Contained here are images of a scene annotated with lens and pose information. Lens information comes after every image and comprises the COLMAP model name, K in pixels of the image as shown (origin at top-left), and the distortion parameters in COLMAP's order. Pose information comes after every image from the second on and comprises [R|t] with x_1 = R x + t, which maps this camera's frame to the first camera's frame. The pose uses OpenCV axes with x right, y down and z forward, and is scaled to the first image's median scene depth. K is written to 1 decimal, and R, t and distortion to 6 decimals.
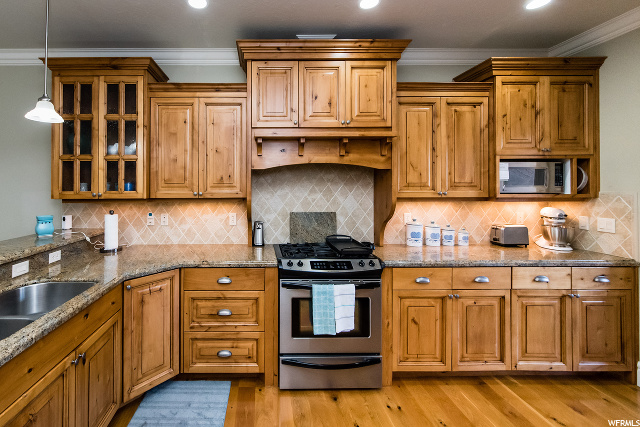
lens RADIAL K [[277.5, 0, 260.4], [0, 277.5, 182.6], [0, 0, 1]] dist [-0.000768, 0.000218]
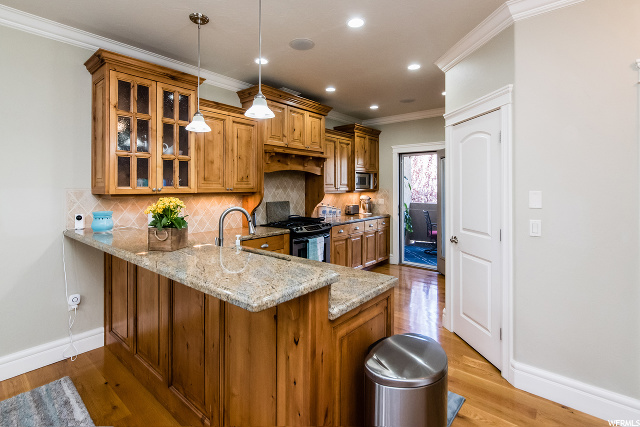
lens RADIAL K [[274.5, 0, 306.0], [0, 274.5, 185.1], [0, 0, 1]] dist [0.001217, 0.000223]
pose [[0.693923, 0.007423, 0.720011, -0.916515], [-0.007983, 0.999965, -0.002615, 0.022111], [-0.720005, -0.003933, 0.693958, -0.171677]]
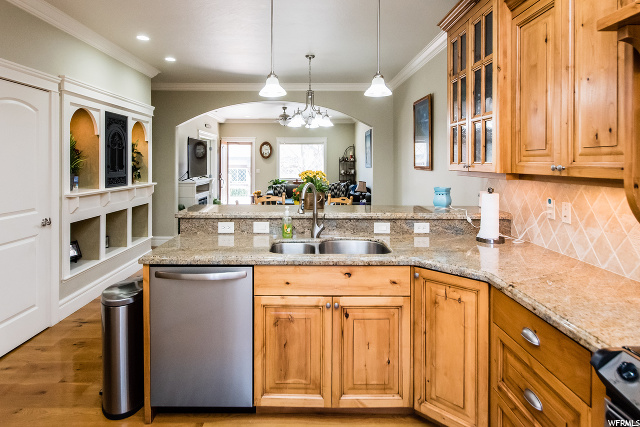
lens RADIAL K [[354.1, 0, 295.0], [0, 354.1, 163.0], [0, 0, 1]] dist [0.000347, -0.000305]
pose [[-0.030842, 0.004096, -0.999516, 0.461934], [0.008762, 0.999954, 0.003828, 0.023533], [0.999486, -0.008640, -0.030877, 0.511028]]
